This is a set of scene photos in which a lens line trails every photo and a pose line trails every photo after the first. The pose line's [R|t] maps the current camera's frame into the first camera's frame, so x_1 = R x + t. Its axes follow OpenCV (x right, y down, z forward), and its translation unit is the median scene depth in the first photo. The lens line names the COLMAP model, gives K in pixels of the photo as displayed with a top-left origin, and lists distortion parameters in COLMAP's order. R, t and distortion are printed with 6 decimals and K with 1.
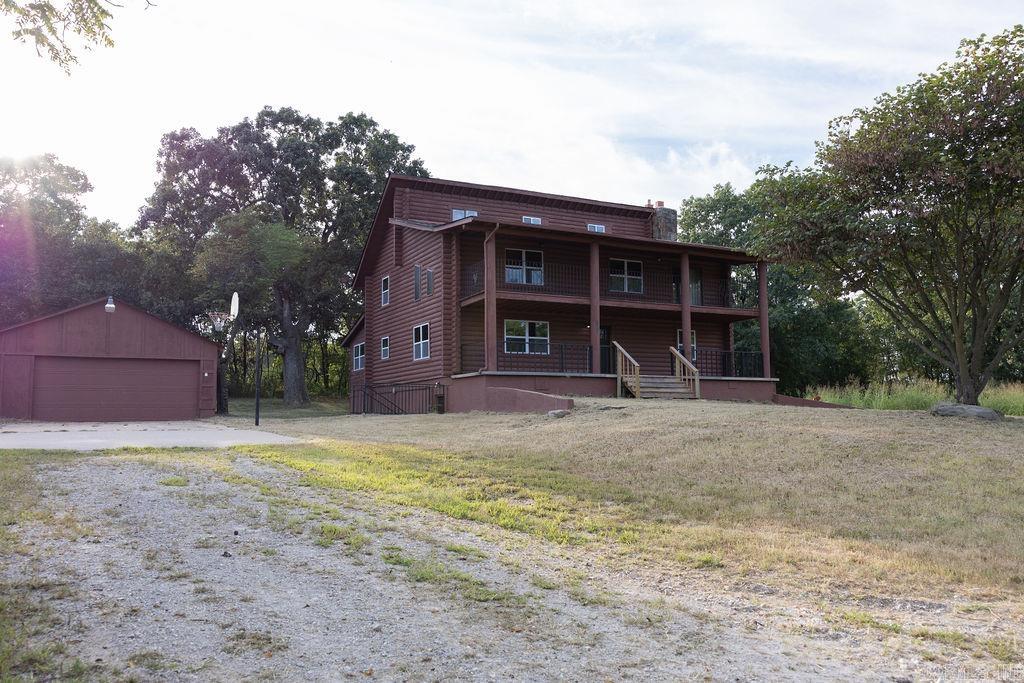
lens RADIAL K [[801.5, 0, 514.3], [0, 801.5, 338.8], [0, 0, 1]] dist [0.007193, 0.004777]
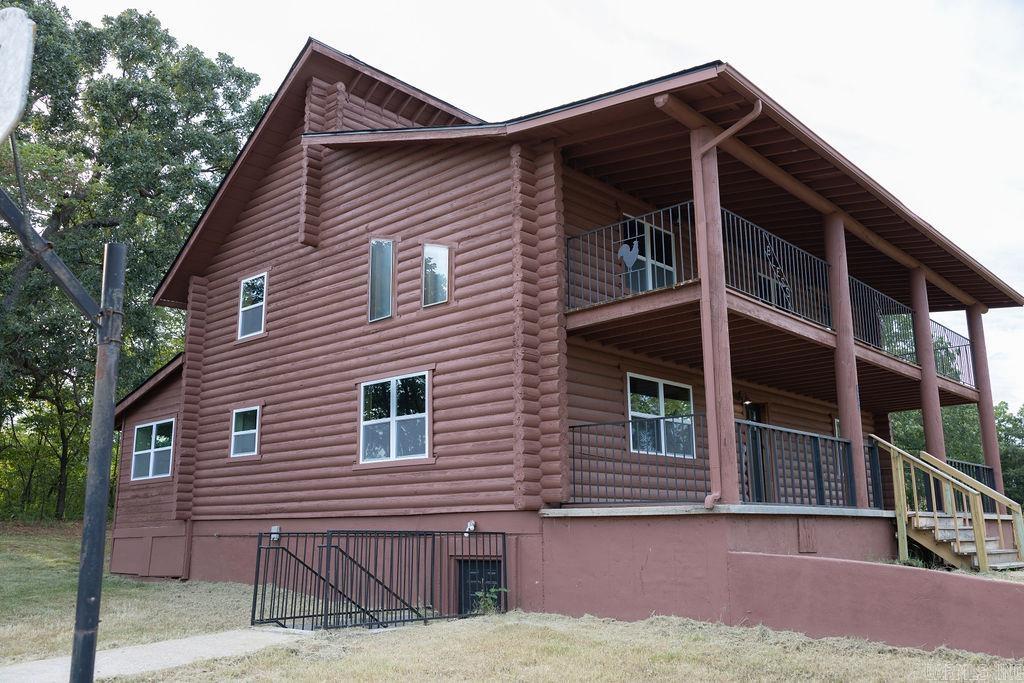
lens RADIAL K [[864.2, 0, 508.1], [0, 864.2, 334.8], [0, 0, 1]] dist [-0.001168, 0.000951]
pose [[0.939639, 0.077892, 0.333185, -0.223186], [-0.036126, 0.990886, -0.129767, 0.017549], [-0.340256, 0.109897, 0.933889, 0.592136]]
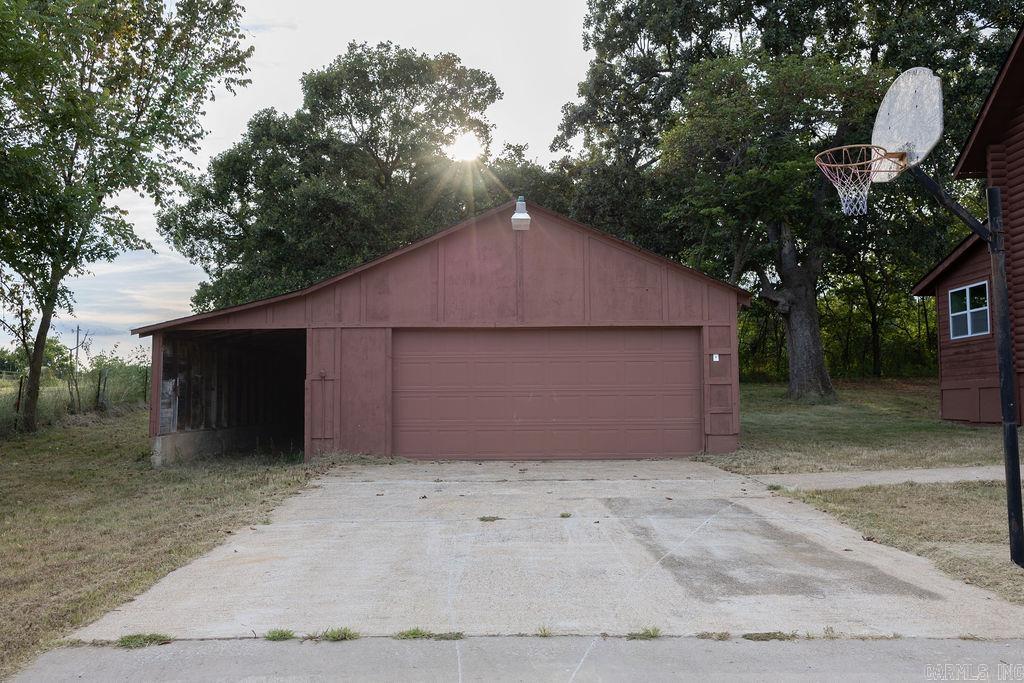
lens RADIAL K [[864.2, 0, 508.1], [0, 864.2, 334.8], [0, 0, 1]] dist [-0.001168, 0.000951]
pose [[0.875400, -0.029043, -0.482526, -0.239787], [0.046514, 0.998623, 0.024278, 0.013474], [0.481156, -0.043697, 0.875545, 0.493248]]
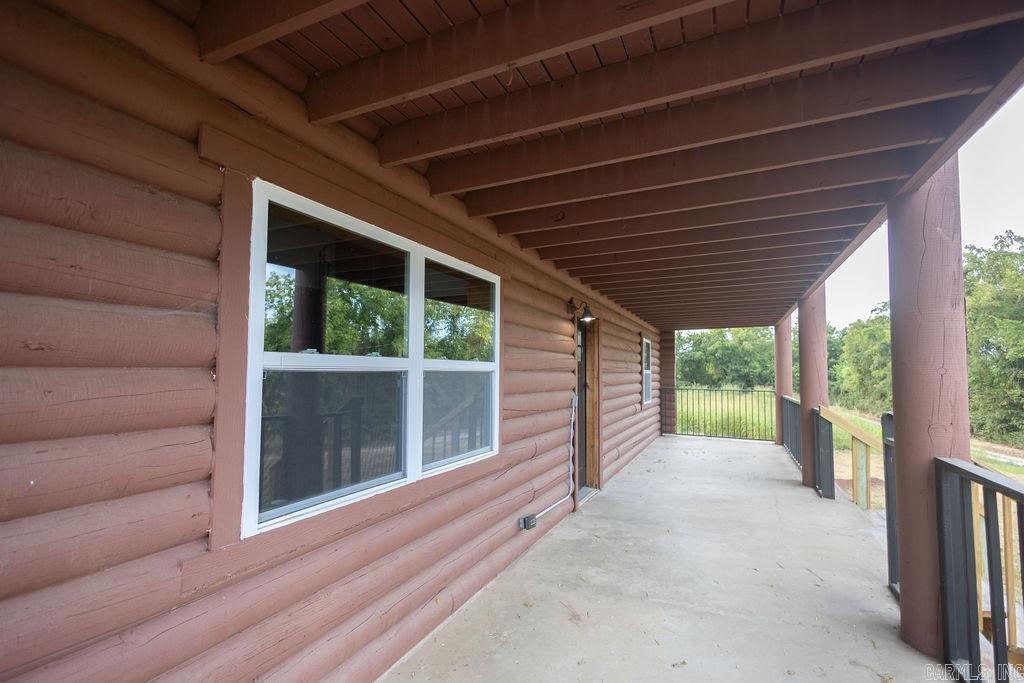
lens RADIAL K [[469.3, 0, 512.0], [0, 469.3, 341.5], [0, 0, 1]] dist [-0.000132, -0.000010]
pose [[0.799463, 0.051909, 0.598469, -0.020602], [-0.070386, 0.997492, 0.007506, -0.007100], [-0.596578, -0.048125, 0.801111, 0.931023]]
